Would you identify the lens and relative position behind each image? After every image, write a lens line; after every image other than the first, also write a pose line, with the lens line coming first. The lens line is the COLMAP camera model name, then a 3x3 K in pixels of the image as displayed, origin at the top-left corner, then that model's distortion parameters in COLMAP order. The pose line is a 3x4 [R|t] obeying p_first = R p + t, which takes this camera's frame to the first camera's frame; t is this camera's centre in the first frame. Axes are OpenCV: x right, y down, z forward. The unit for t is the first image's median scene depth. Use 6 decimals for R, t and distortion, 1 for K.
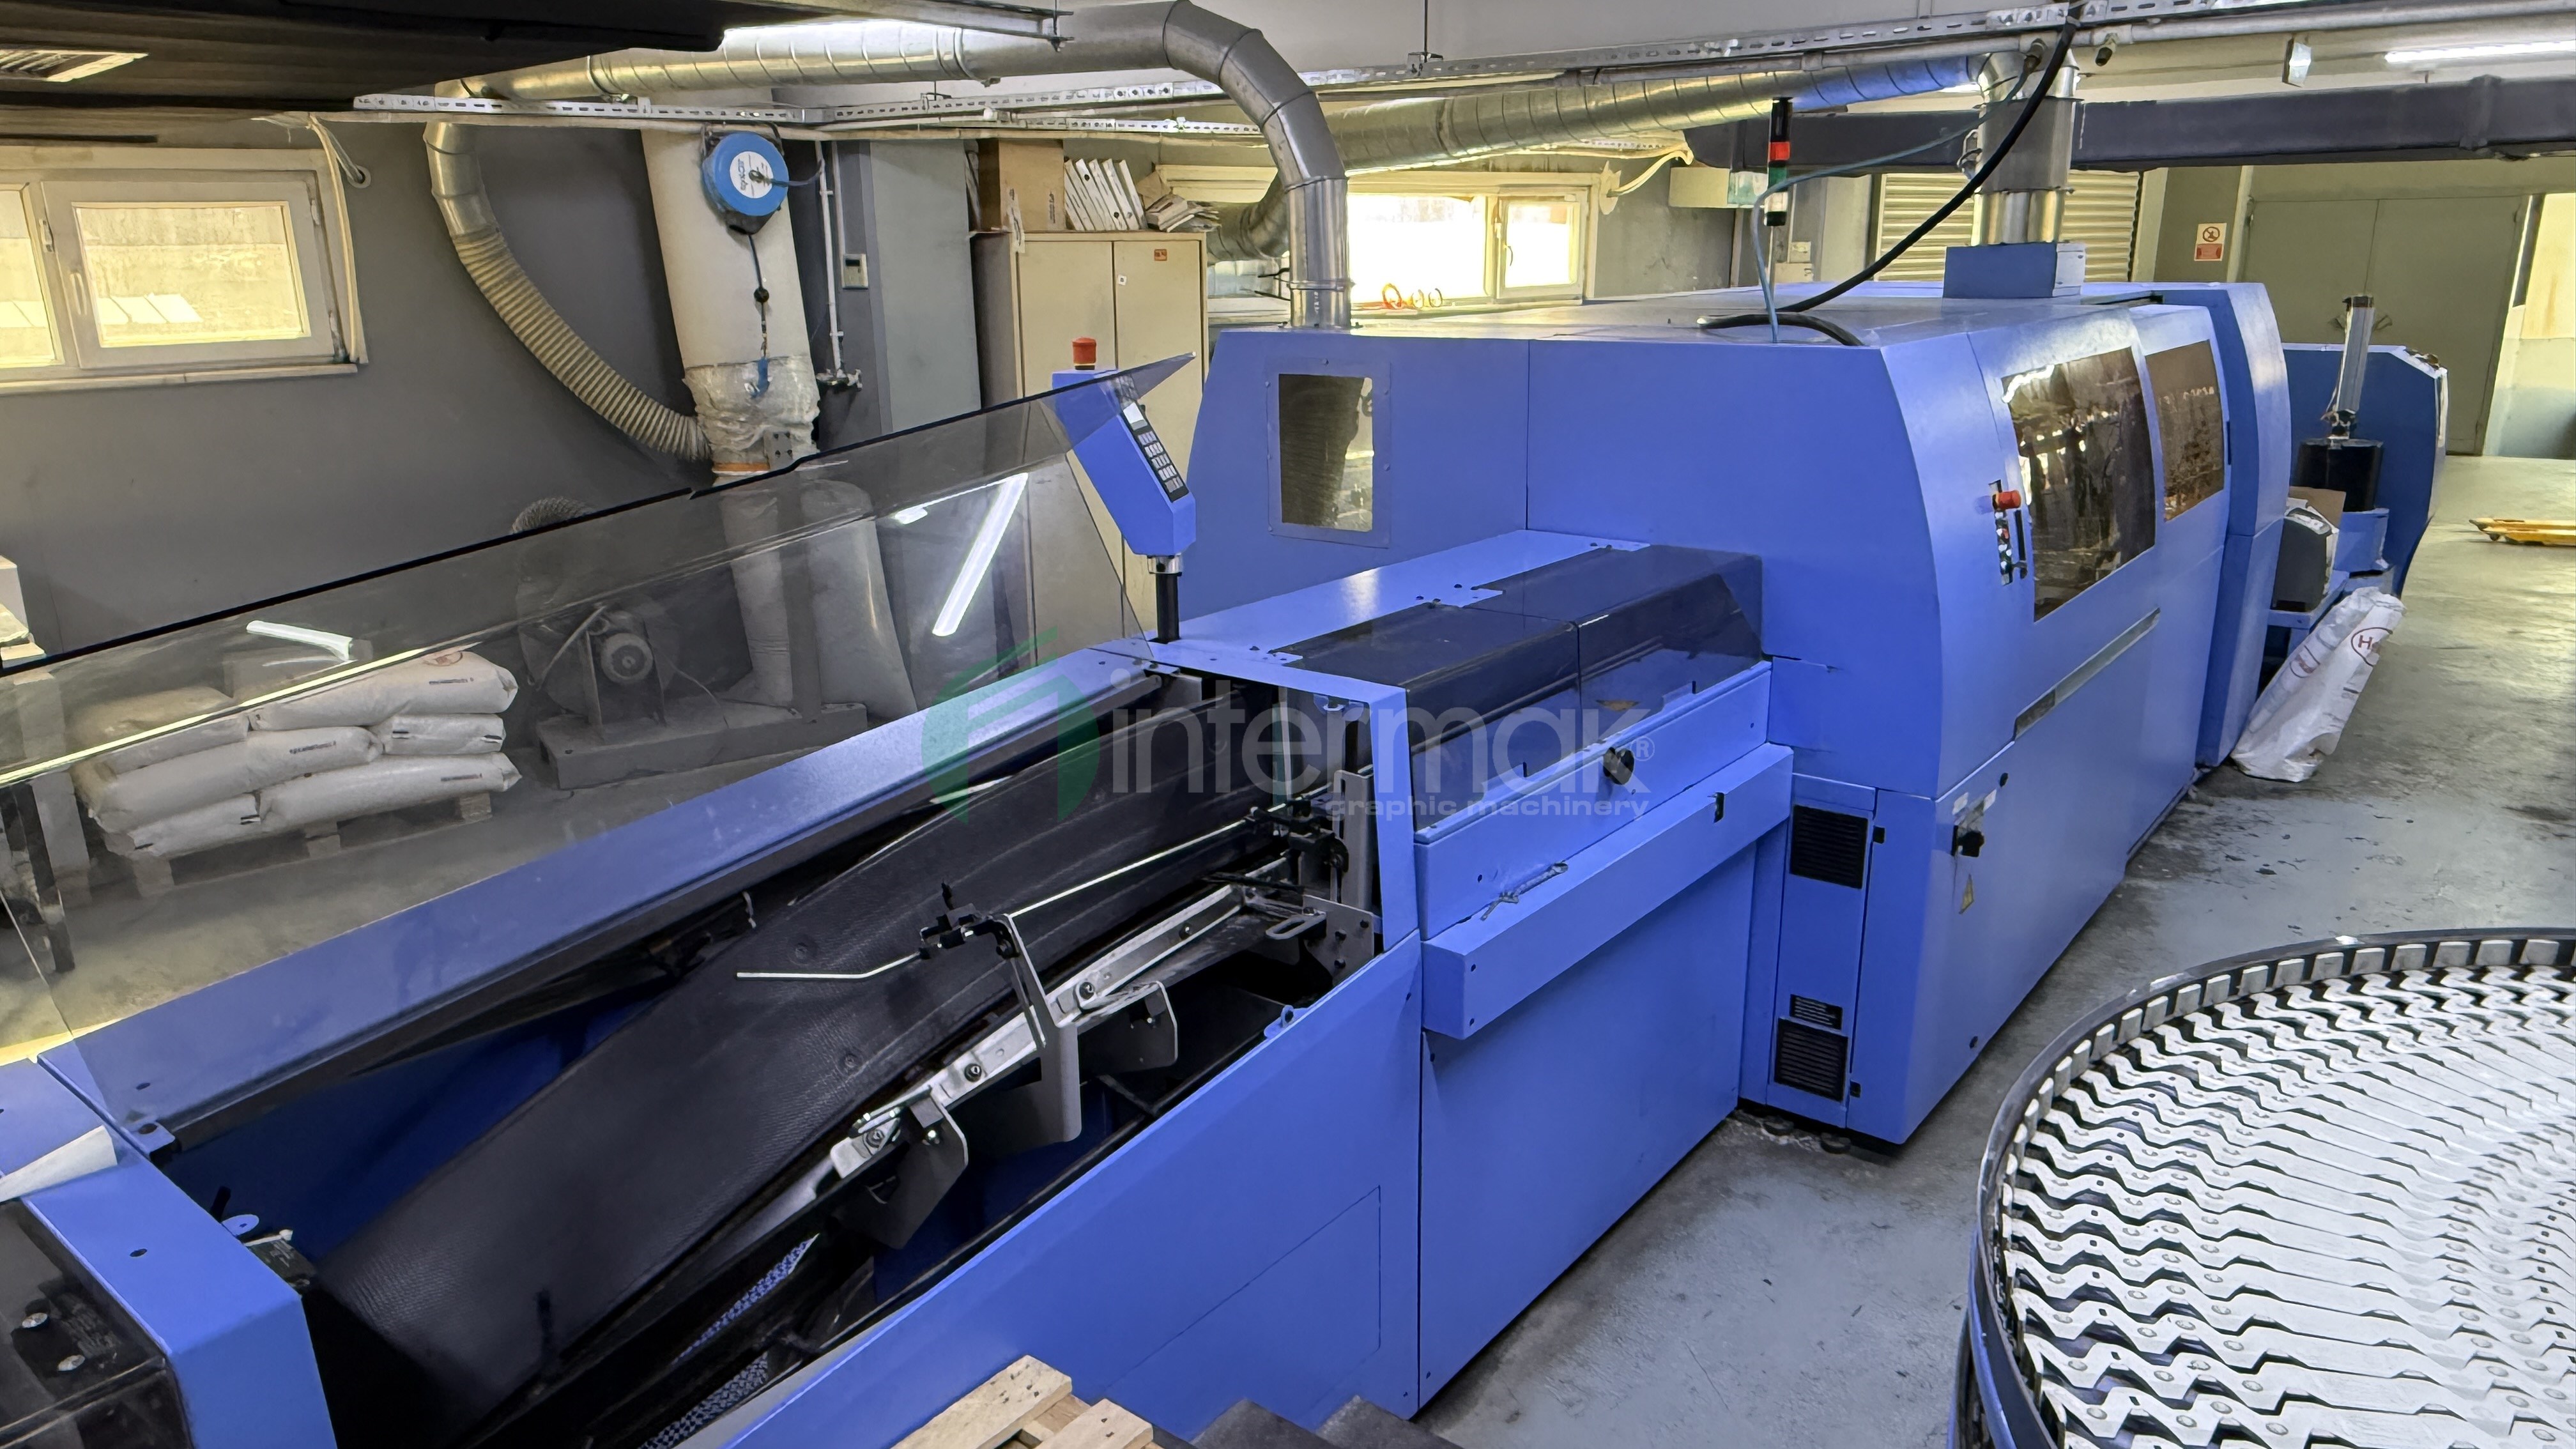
lens RADIAL K [[1679.6, 0, 1286.0], [0, 1679.6, 715.4], [0, 0, 1]] dist [0.029630, -0.023523]
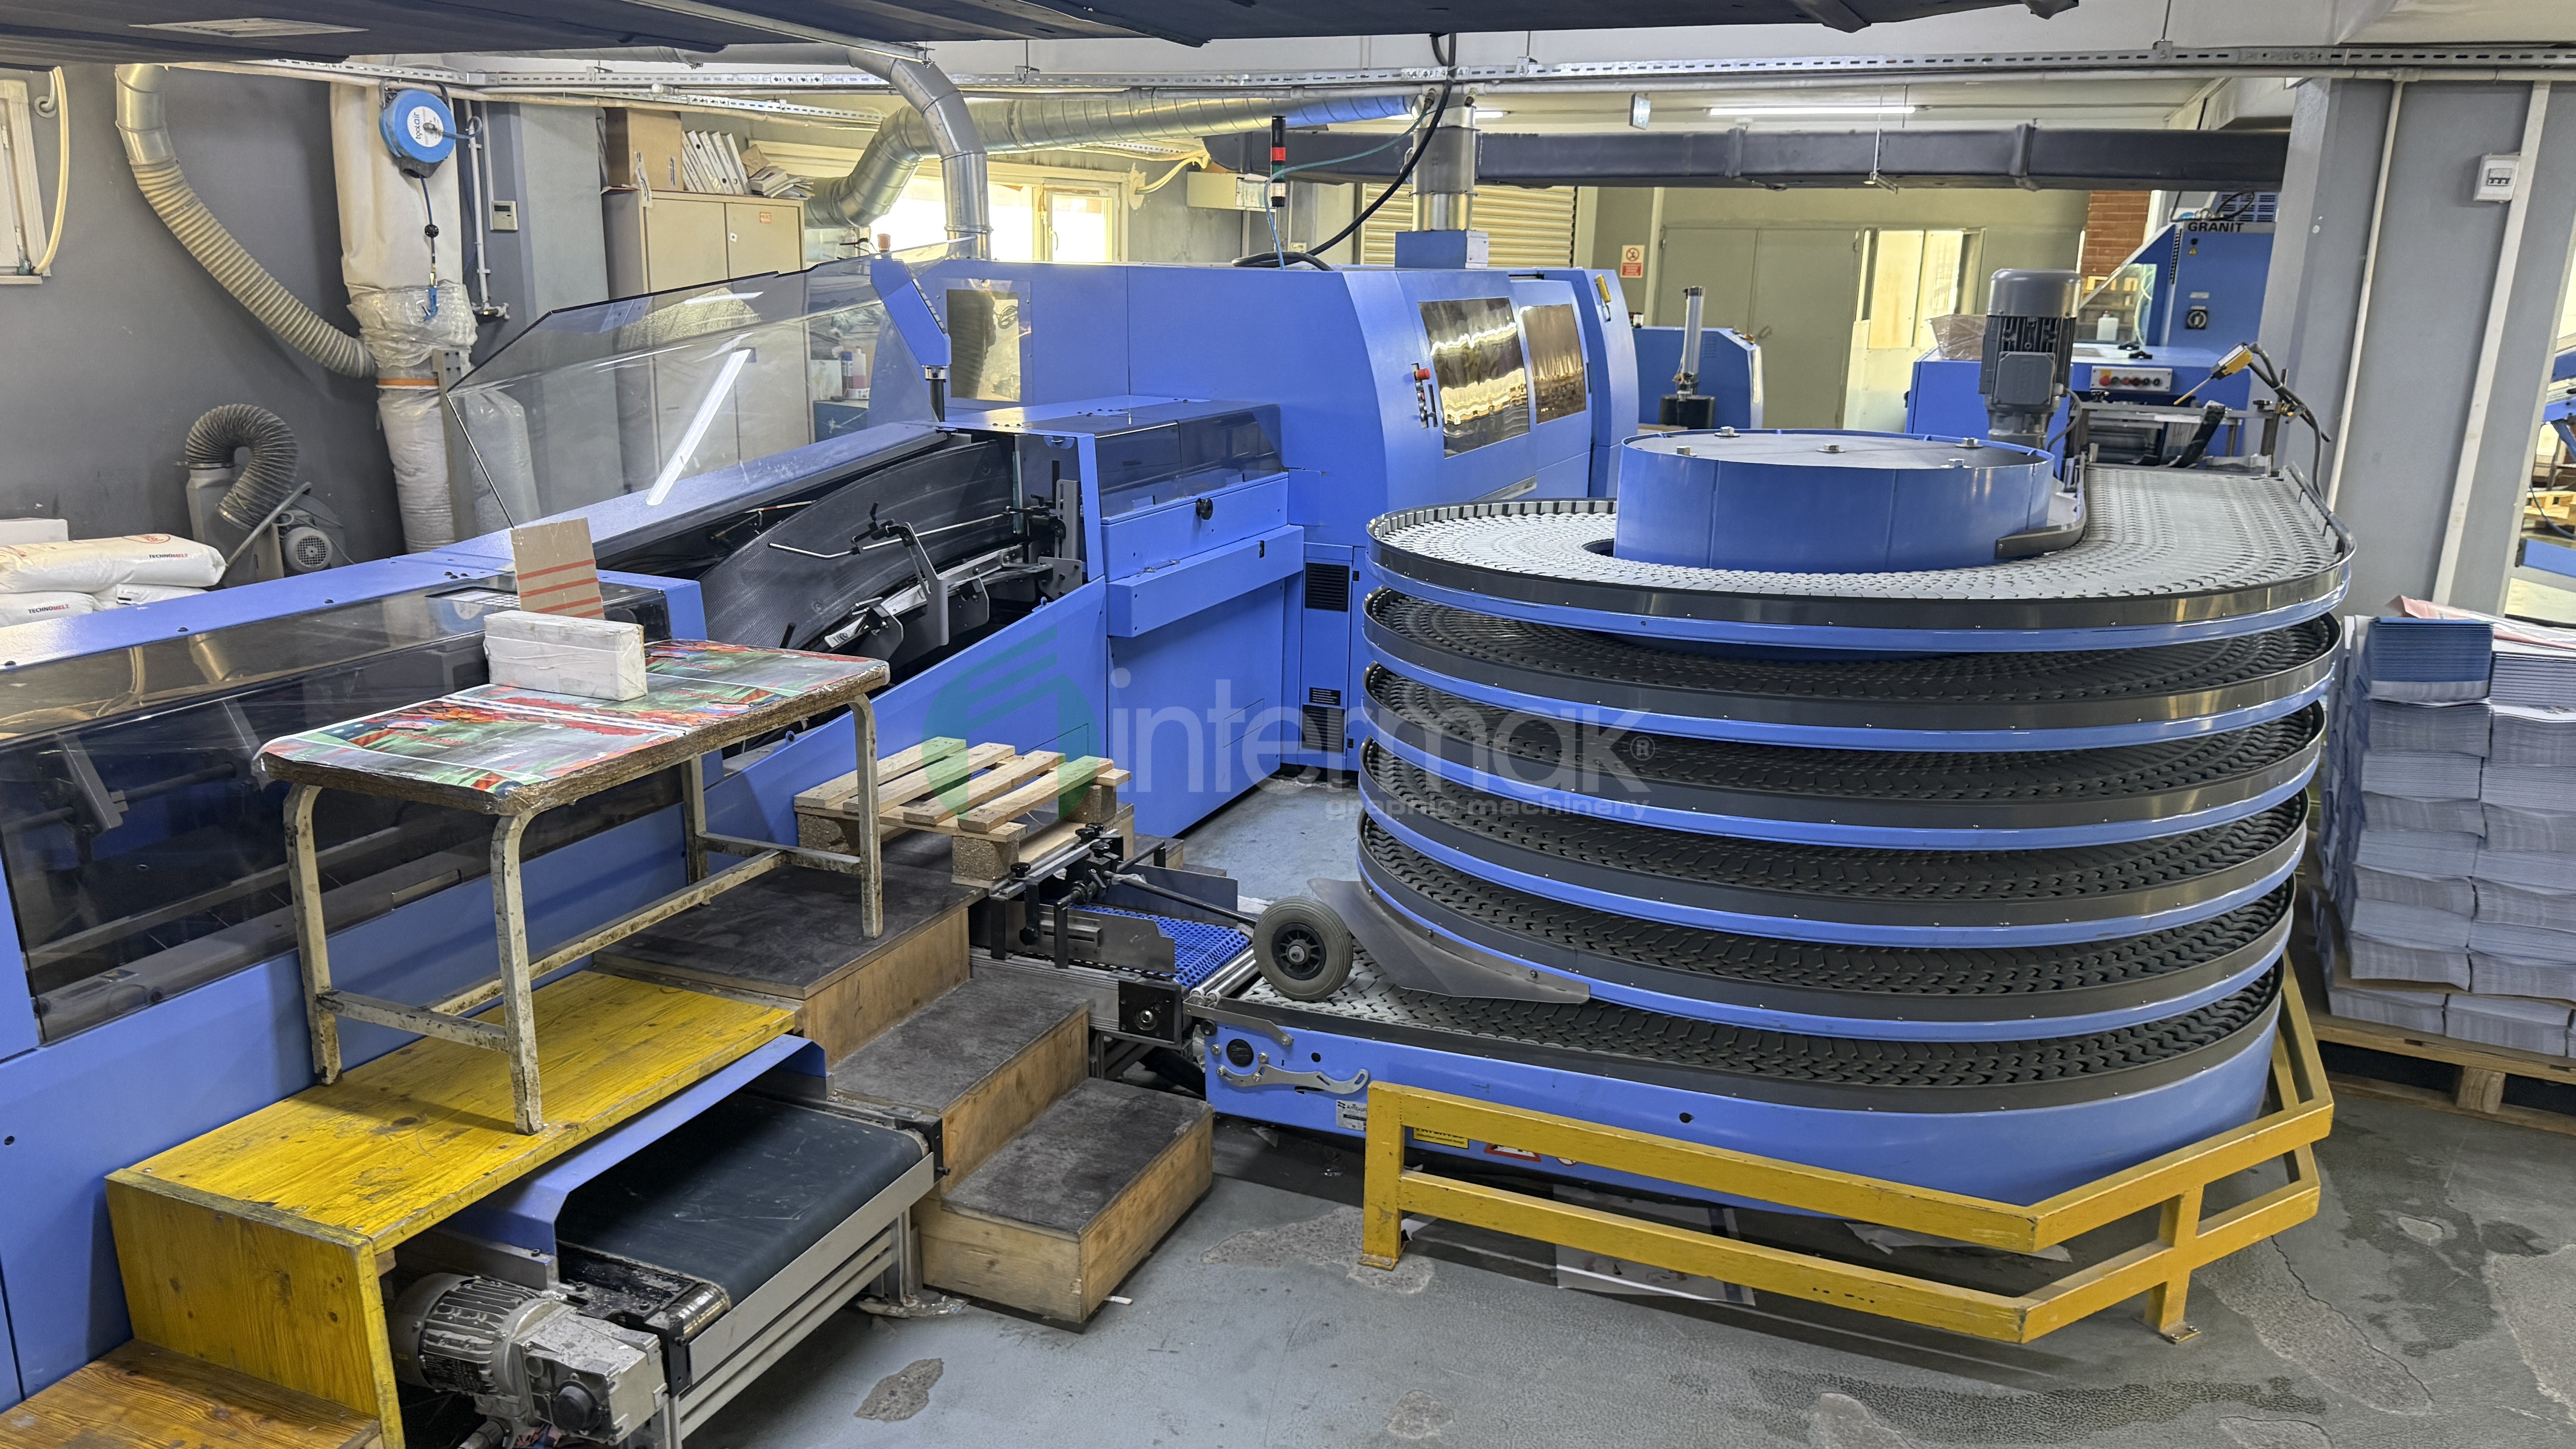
lens RADIAL K [[1852.0, 0, 1303.4], [0, 1852.0, 741.7], [0, 0, 1]] dist [0.073695, -0.061208]
pose [[0.958537, -0.038194, 0.282397, -0.115044], [0.043853, 0.998943, -0.013745, 0.140476], [-0.281573, 0.025559, 0.959199, -0.383894]]
